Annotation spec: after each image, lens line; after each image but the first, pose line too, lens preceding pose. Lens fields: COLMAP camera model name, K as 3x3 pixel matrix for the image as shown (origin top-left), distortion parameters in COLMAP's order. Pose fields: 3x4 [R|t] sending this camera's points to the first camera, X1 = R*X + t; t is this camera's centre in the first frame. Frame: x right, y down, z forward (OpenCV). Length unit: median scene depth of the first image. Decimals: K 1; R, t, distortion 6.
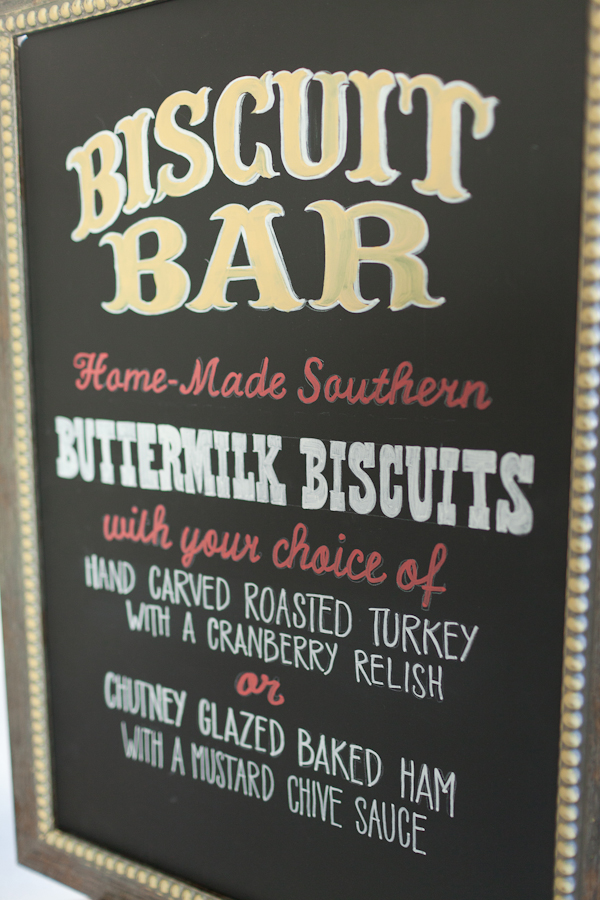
lens RADIAL K [[875.0, 0, 303.5], [0, 875.0, 445.1], [0, 0, 1]] dist [-0.000815, -0.021535]
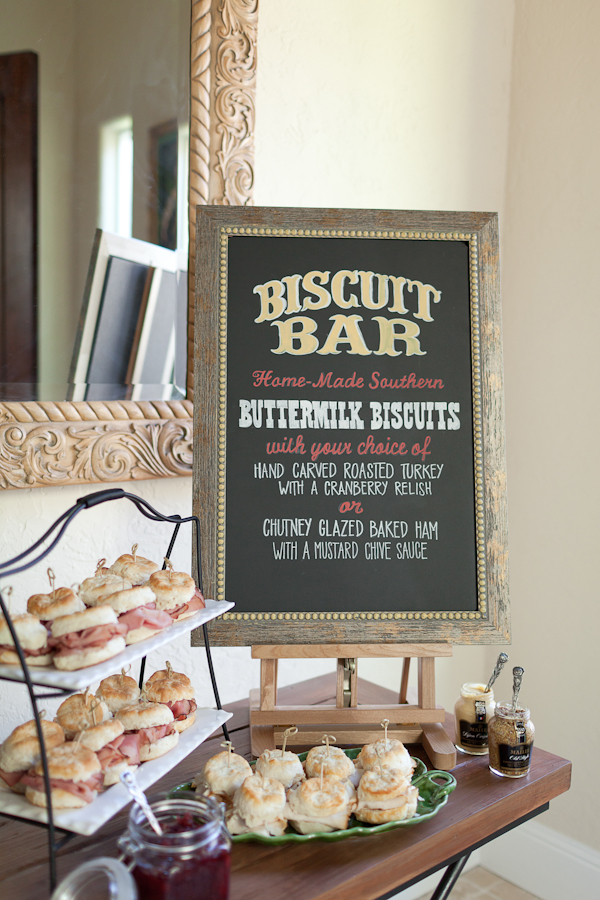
lens RADIAL K [[875.0, 0, 303.5], [0, 875.0, 445.1], [0, 0, 1]] dist [-0.000815, -0.021535]
pose [[0.819452, 0.070980, 0.568736, -1.618476], [0.081059, 0.967975, -0.237599, 0.709678], [-0.567387, 0.240802, 0.787456, -0.897547]]
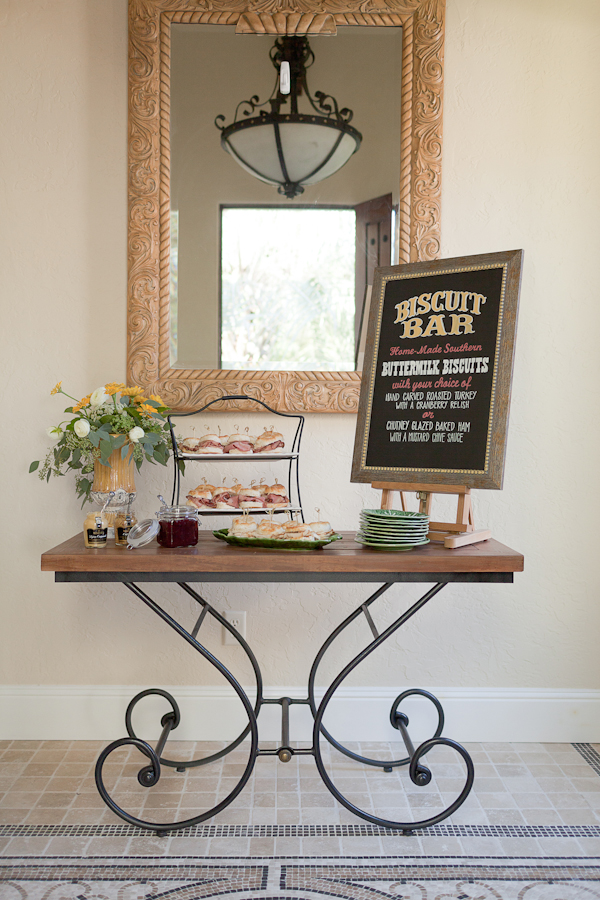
lens RADIAL K [[875.0, 0, 303.5], [0, 875.0, 445.1], [0, 0, 1]] dist [-0.000815, -0.021535]
pose [[0.988881, 0.112523, -0.097227, -0.244131], [-0.136155, 0.948003, -0.287668, 1.919885], [0.059802, 0.297707, 0.952782, -3.491455]]
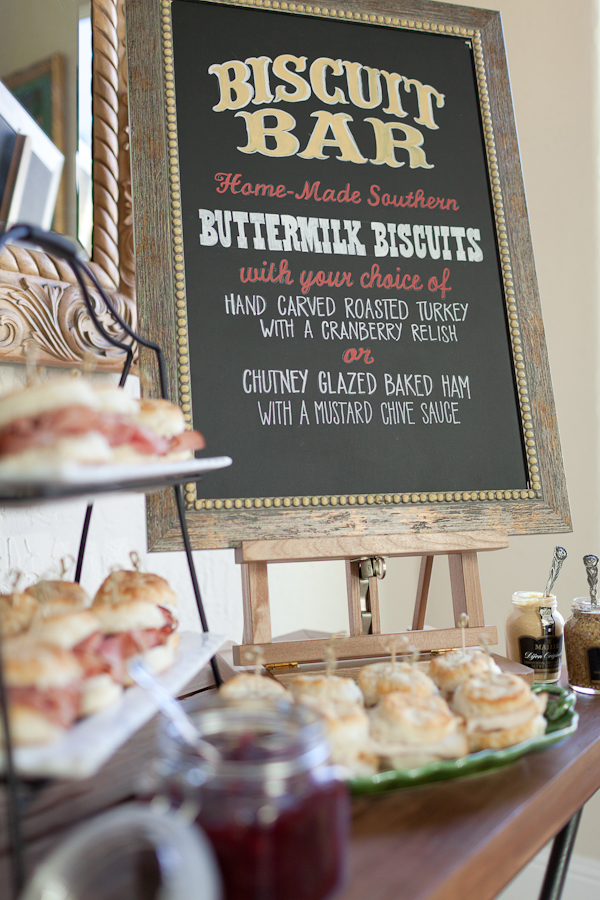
lens RADIAL K [[875.0, 0, 303.5], [0, 875.0, 445.1], [0, 0, 1]] dist [-0.000815, -0.021535]
pose [[0.672609, 0.102749, 0.732830, -1.464135], [0.178530, 0.938529, -0.295449, 0.994883], [-0.718139, 0.329553, 0.612920, 0.074958]]
